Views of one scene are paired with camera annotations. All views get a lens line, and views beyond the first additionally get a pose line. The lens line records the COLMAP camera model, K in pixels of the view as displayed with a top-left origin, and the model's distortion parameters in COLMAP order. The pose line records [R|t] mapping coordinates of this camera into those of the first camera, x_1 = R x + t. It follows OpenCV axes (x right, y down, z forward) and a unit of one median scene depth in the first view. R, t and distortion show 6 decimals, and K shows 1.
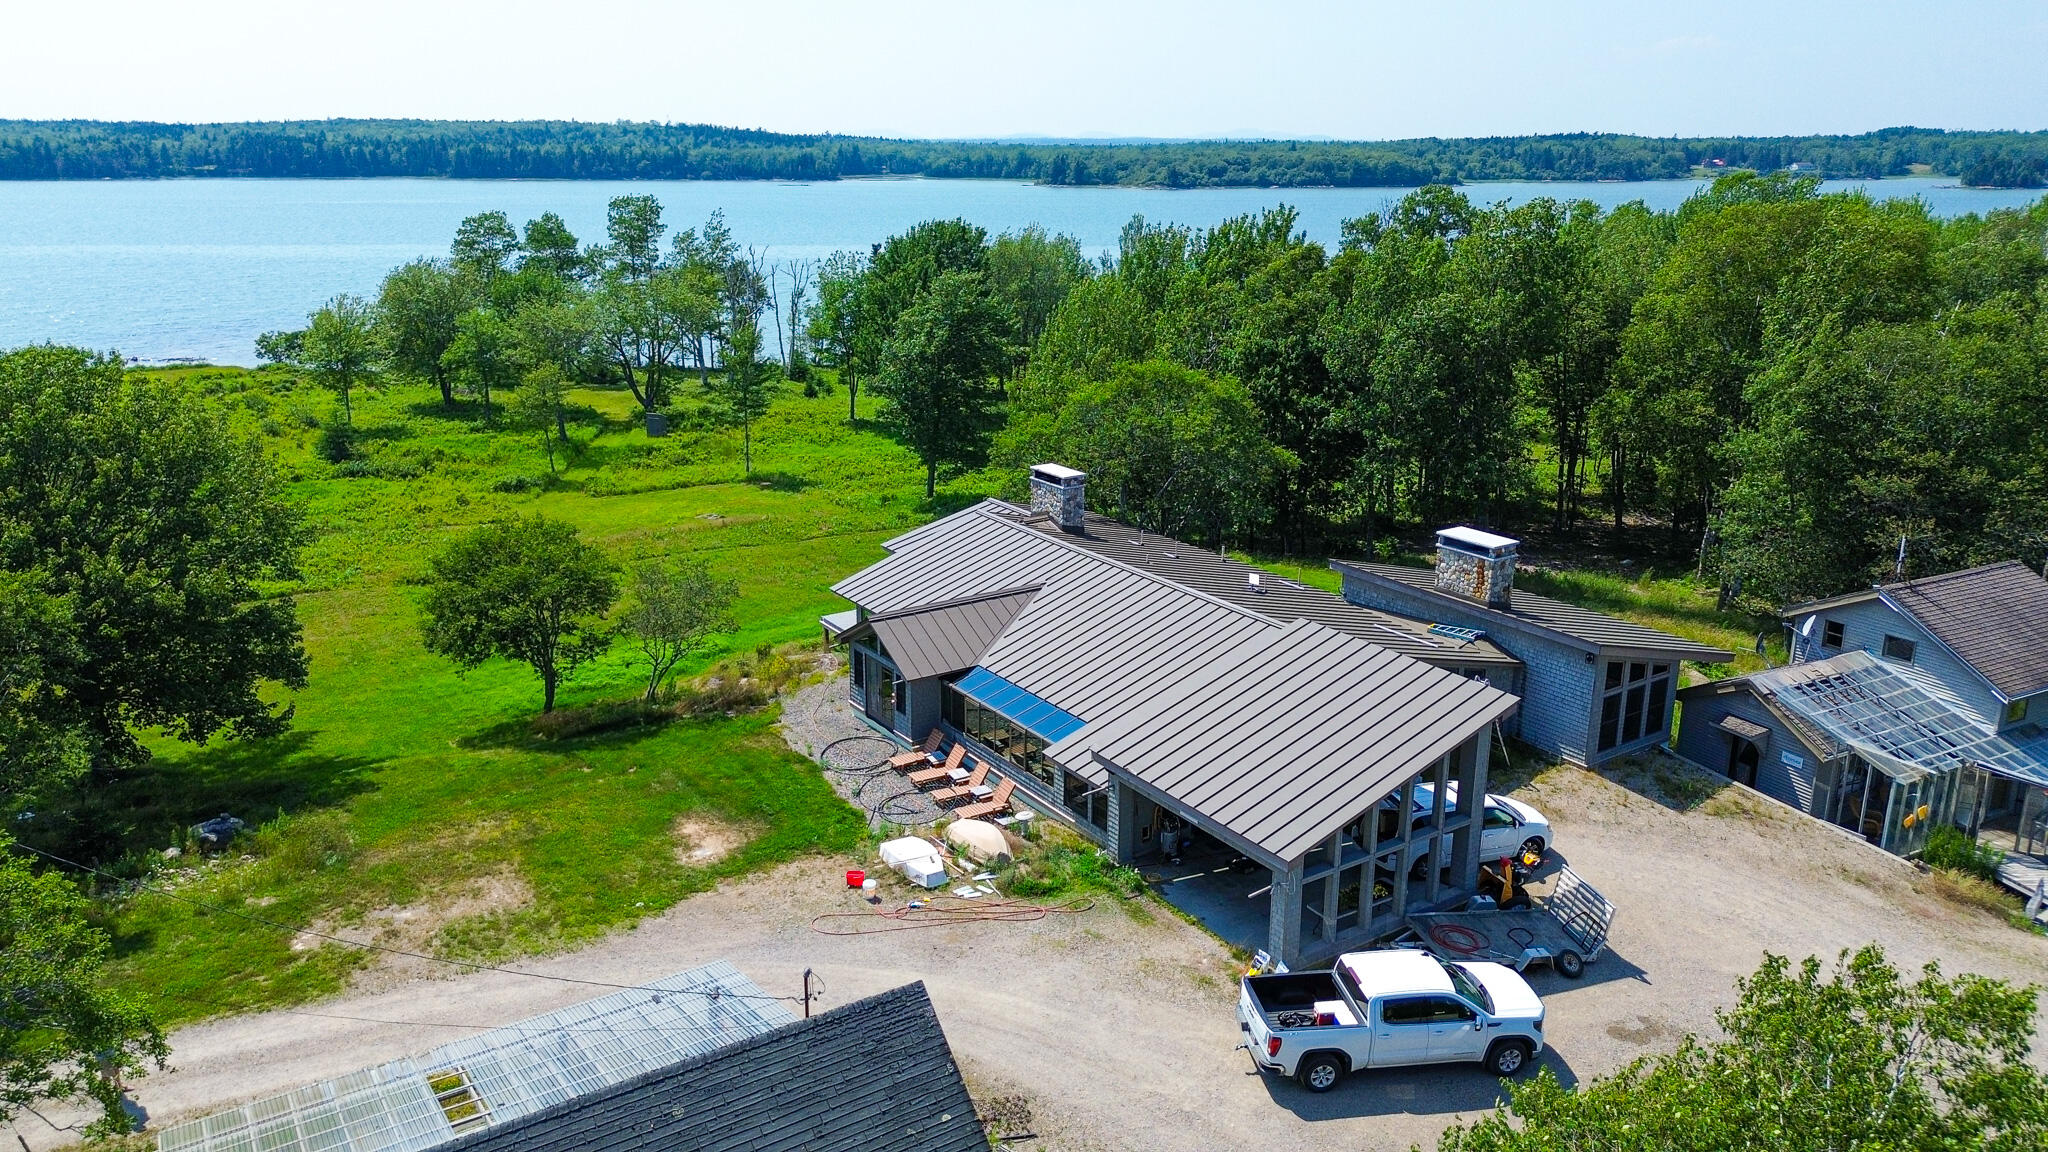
lens RADIAL K [[1446.0, 0, 1024.0], [0, 1446.0, 576.0], [0, 0, 1]] dist [0.080642, -0.084430]
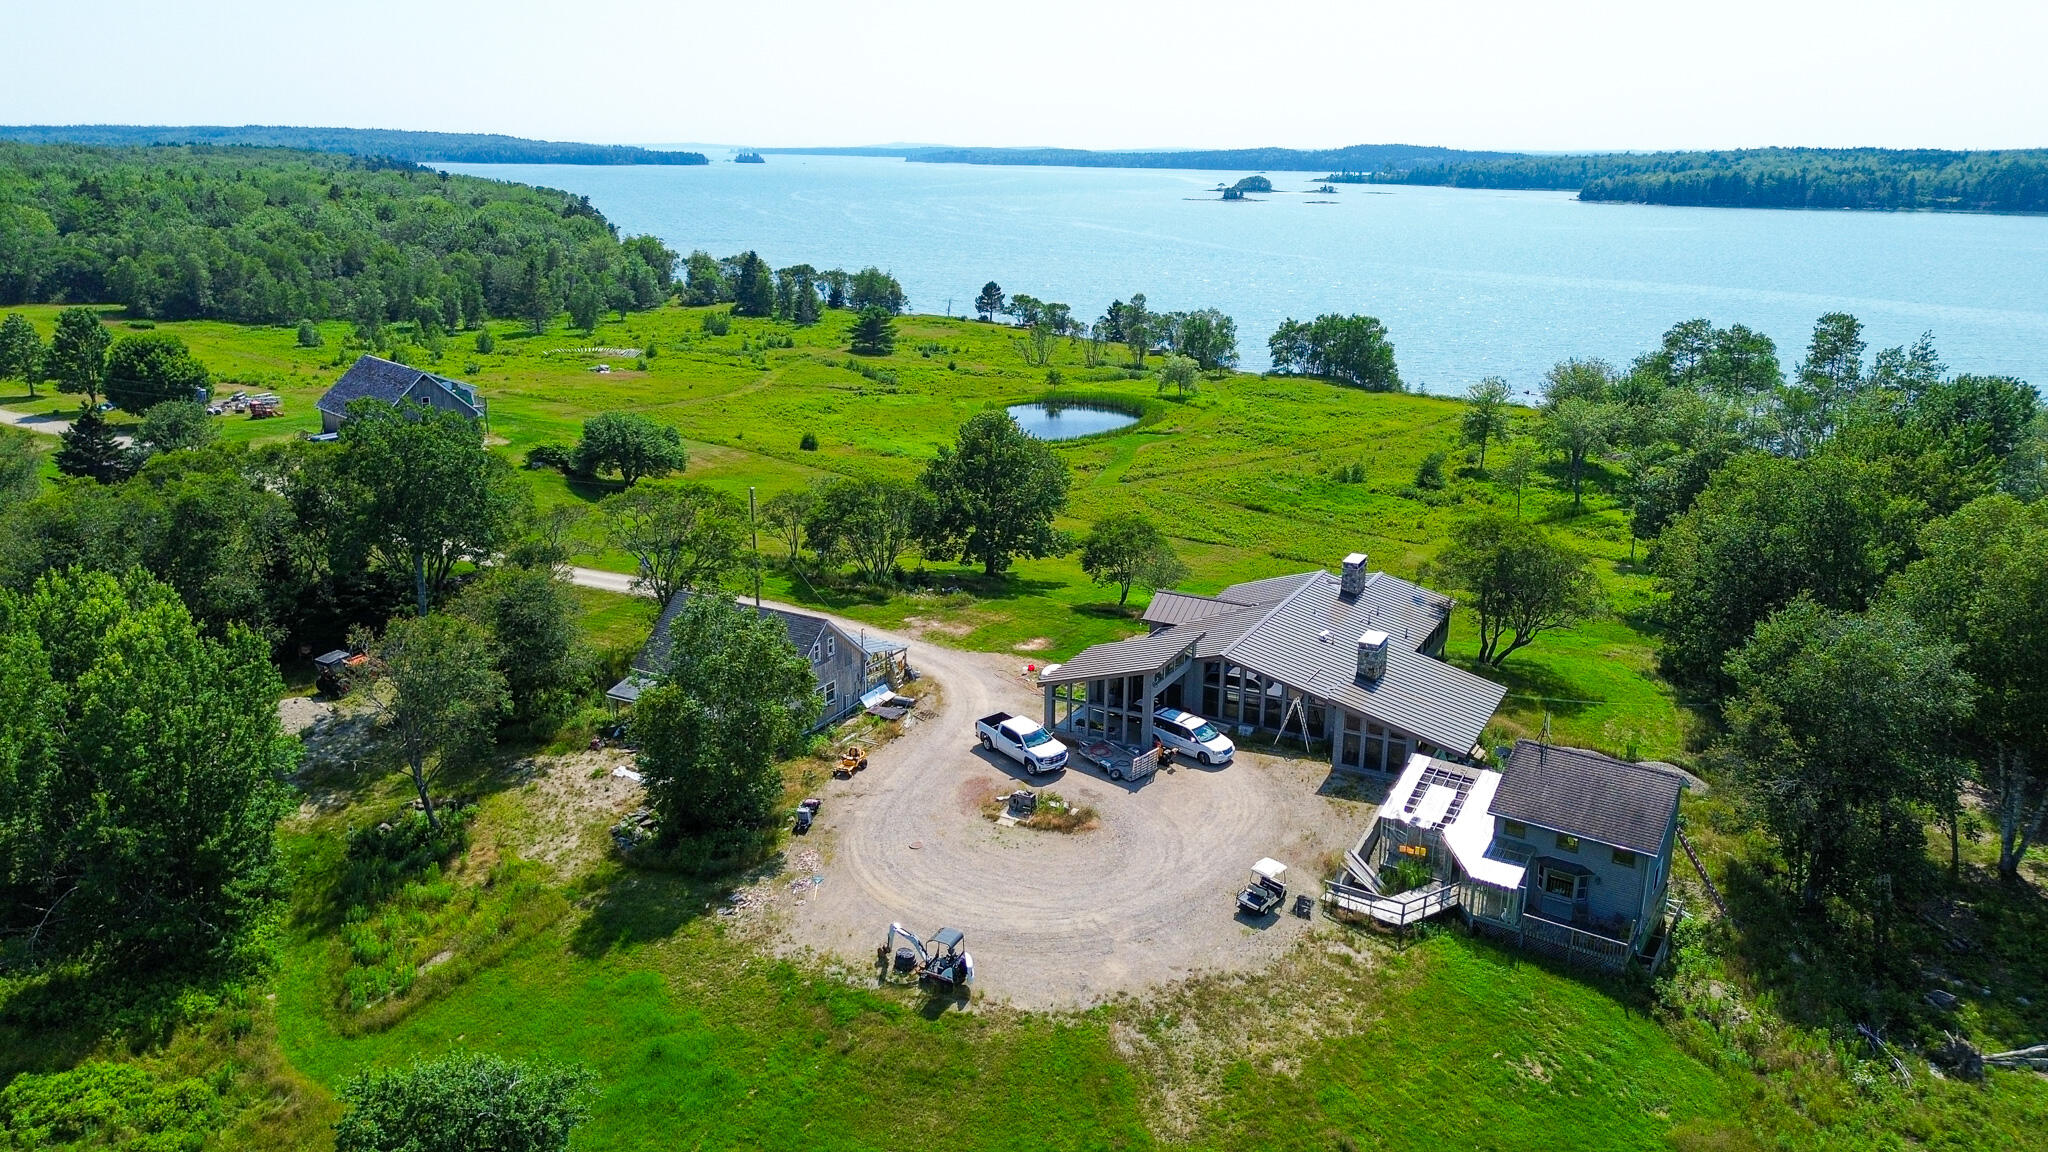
lens RADIAL K [[1446.0, 0, 1024.0], [0, 1446.0, 576.0], [0, 0, 1]] dist [0.080642, -0.084430]
pose [[0.470615, 0.250167, -0.846131, 1.645952], [-0.257868, 0.956092, 0.139253, -0.243115], [0.843816, 0.152655, 0.514462, -0.271018]]
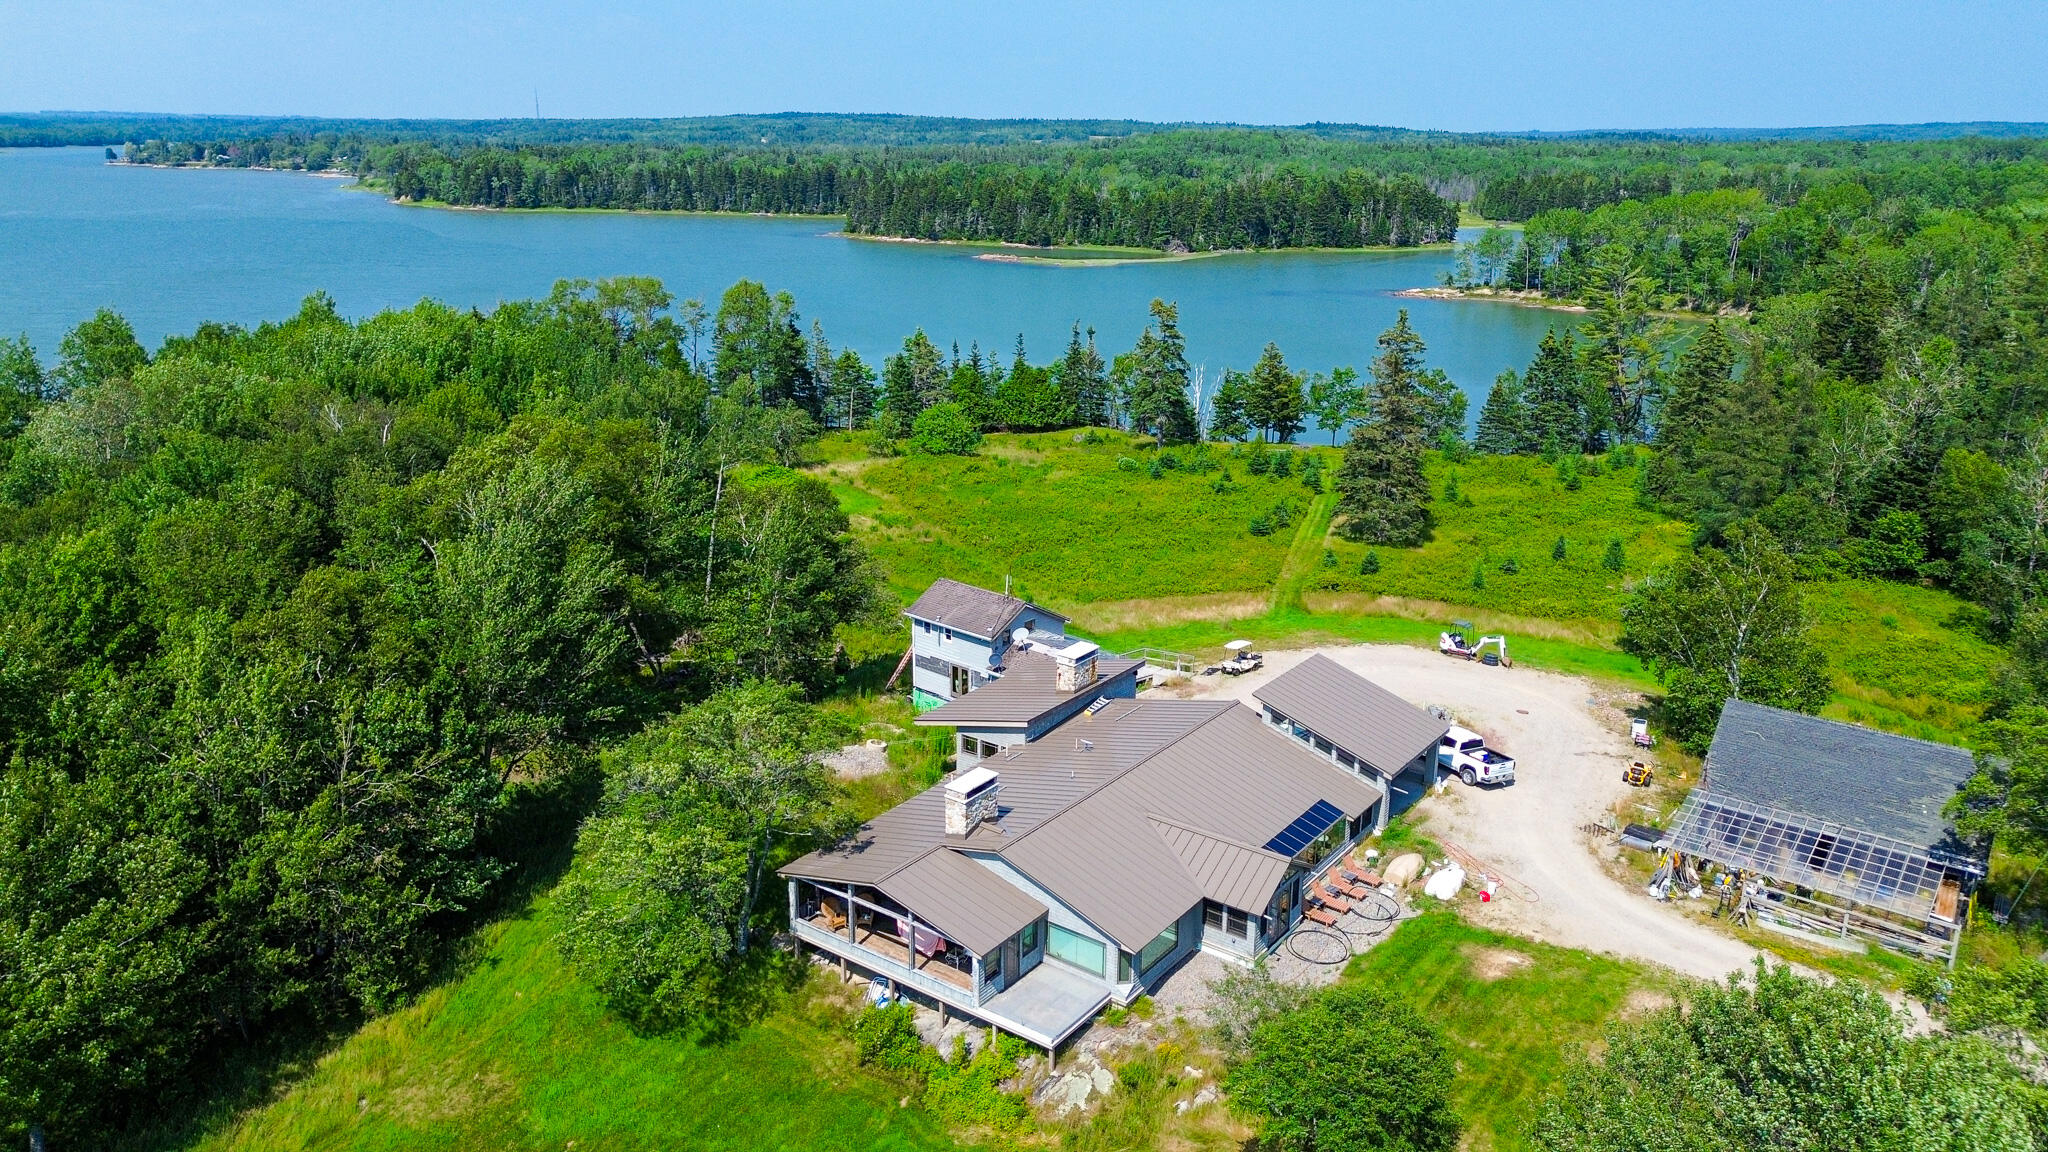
lens RADIAL K [[1446.0, 0, 1024.0], [0, 1446.0, 576.0], [0, 0, 1]] dist [0.080642, -0.084430]
pose [[-0.333975, -0.277742, 0.900733, -1.140480], [0.258918, 0.891811, 0.370992, -0.745437], [-0.906323, 0.357118, -0.225931, 1.458651]]
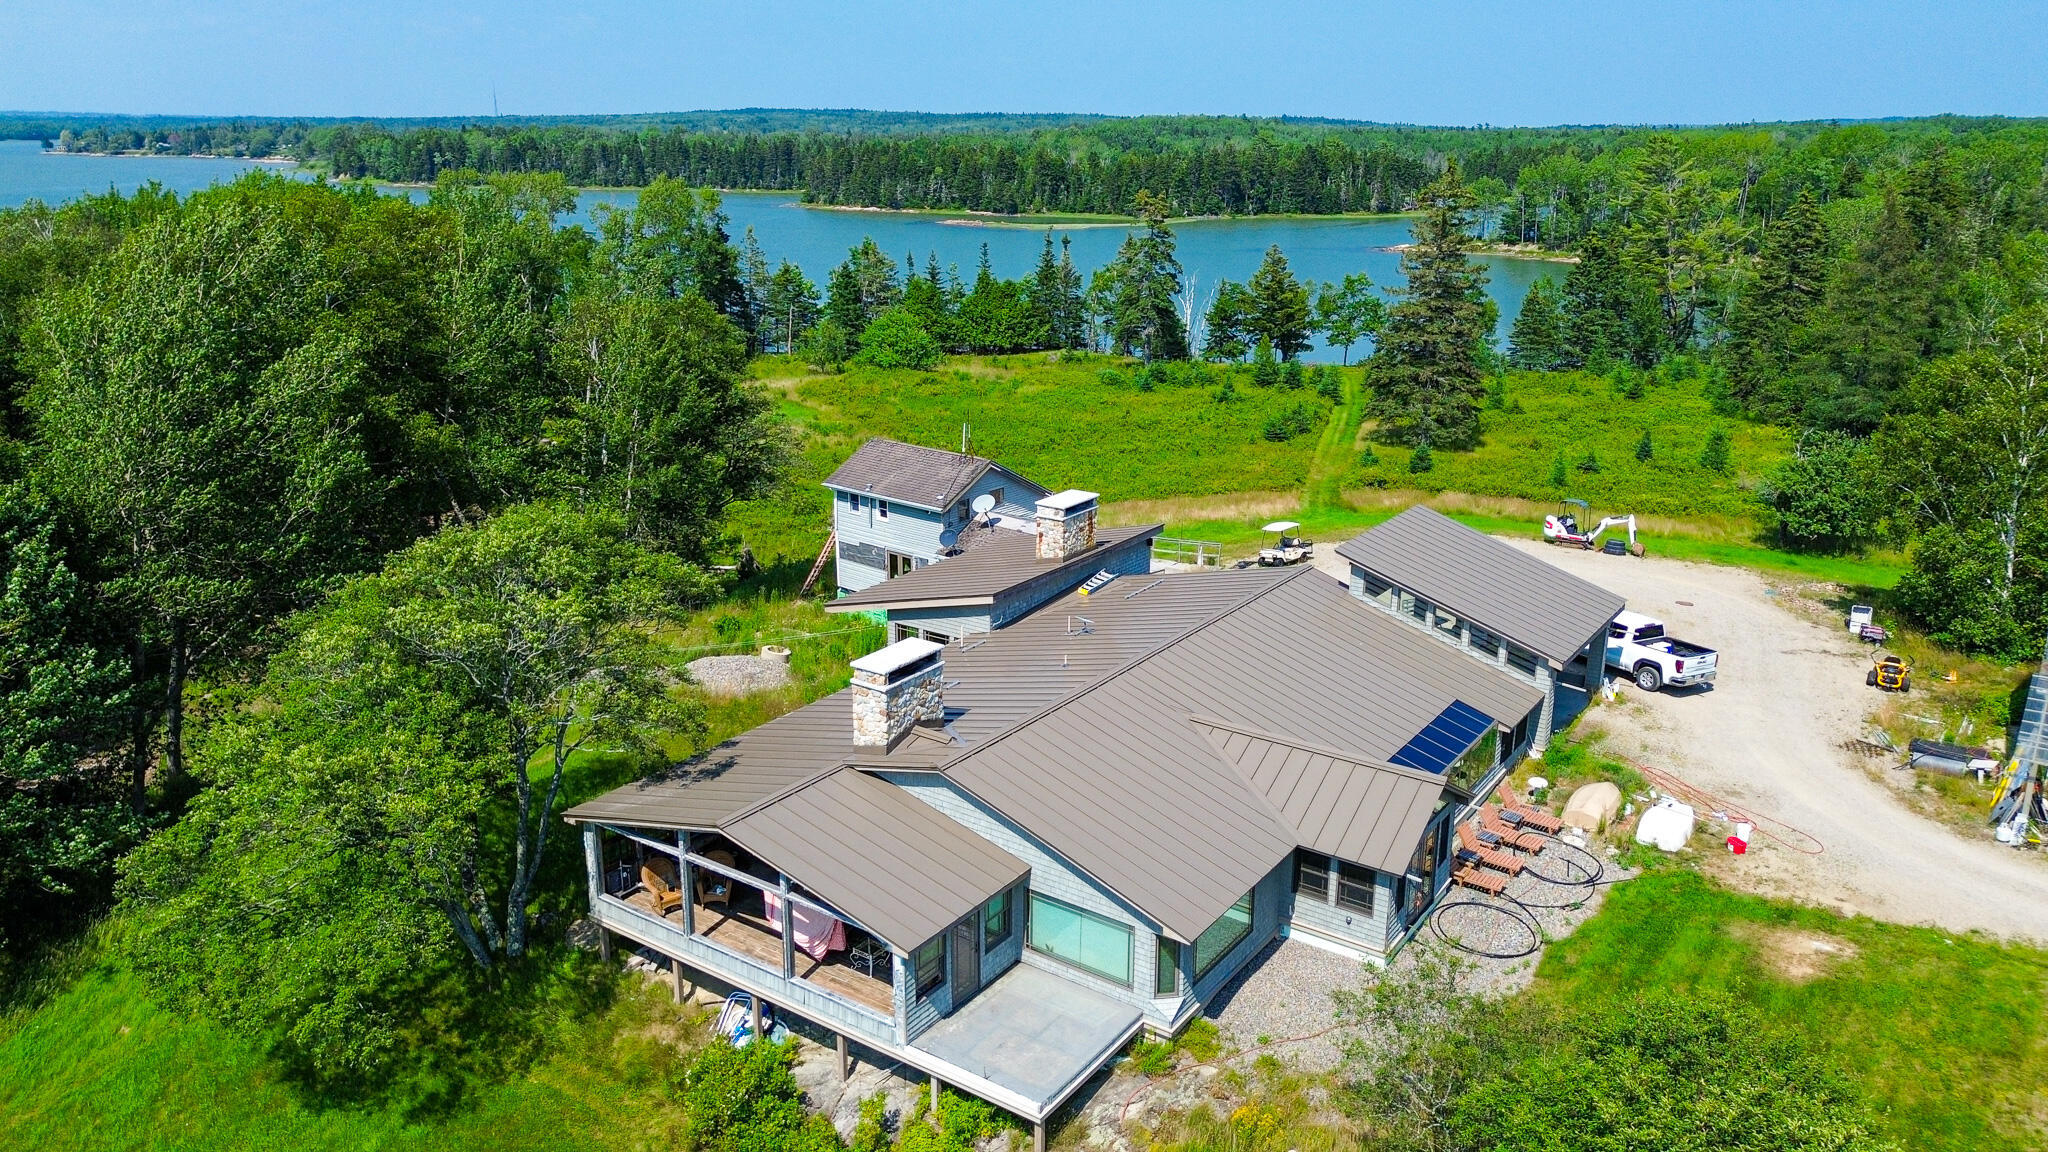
lens RADIAL K [[1446.0, 0, 1024.0], [0, 1446.0, 576.0], [0, 0, 1]] dist [0.080642, -0.084430]
pose [[-0.355212, -0.274390, 0.893608, -0.686656], [0.259240, 0.889537, 0.376189, -0.409019], [-0.898120, 0.365286, -0.244841, 1.382521]]
